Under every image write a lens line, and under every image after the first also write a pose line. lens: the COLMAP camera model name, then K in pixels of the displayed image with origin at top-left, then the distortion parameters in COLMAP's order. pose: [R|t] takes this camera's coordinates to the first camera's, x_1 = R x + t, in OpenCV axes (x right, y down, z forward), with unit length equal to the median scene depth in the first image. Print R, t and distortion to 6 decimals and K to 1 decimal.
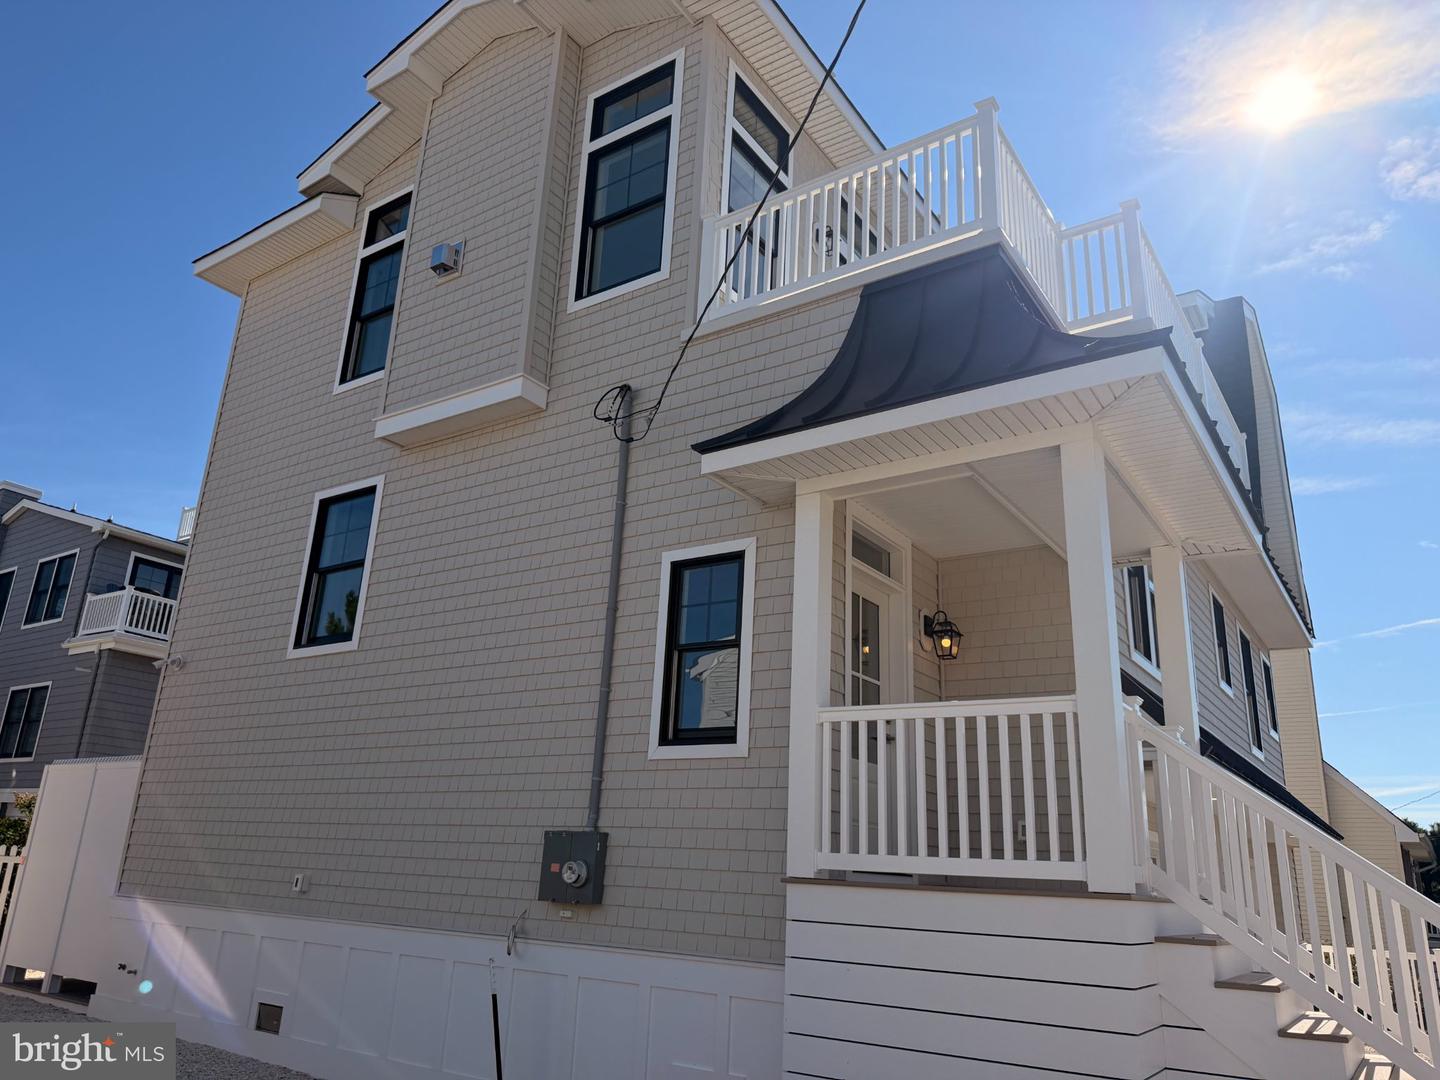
lens RADIAL K [[1019.4, 0, 720.0], [0, 1019.4, 540.0], [0, 0, 1]] dist [-0.006873, -0.005343]
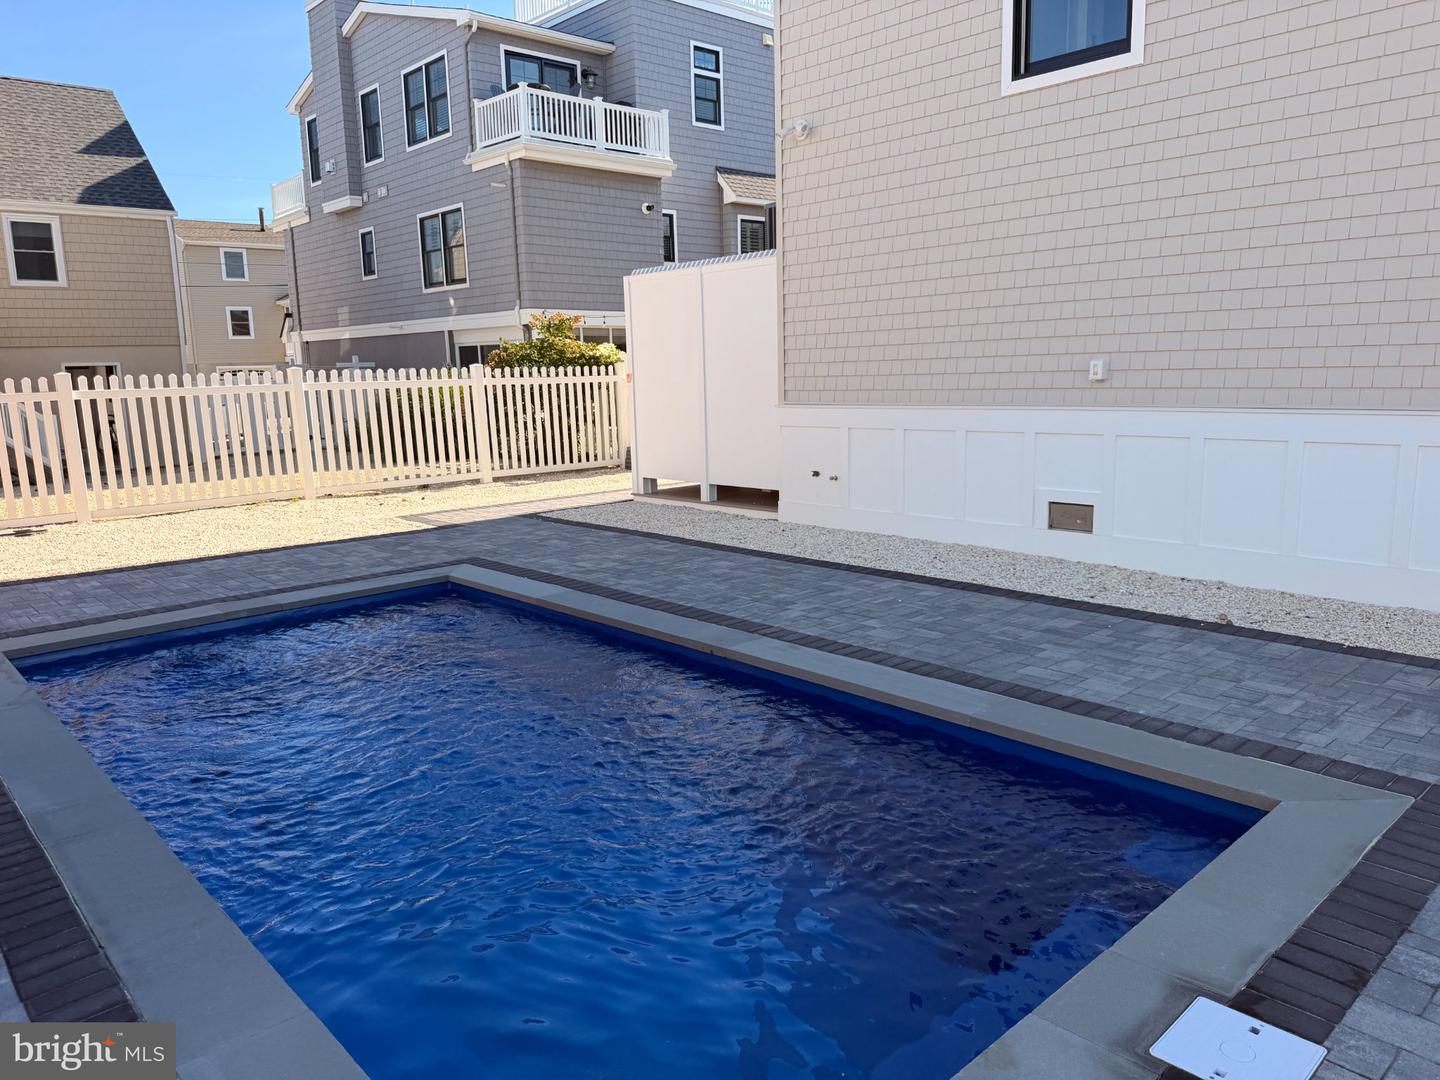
lens RADIAL K [[1019.4, 0, 720.0], [0, 1019.4, 540.0], [0, 0, 1]] dist [-0.006873, -0.005343]
pose [[0.974104, -0.035188, -0.223344, -0.227958], [0.136070, 0.880141, 0.454794, 0.016088], [0.180571, -0.473407, 0.862137, 0.066983]]
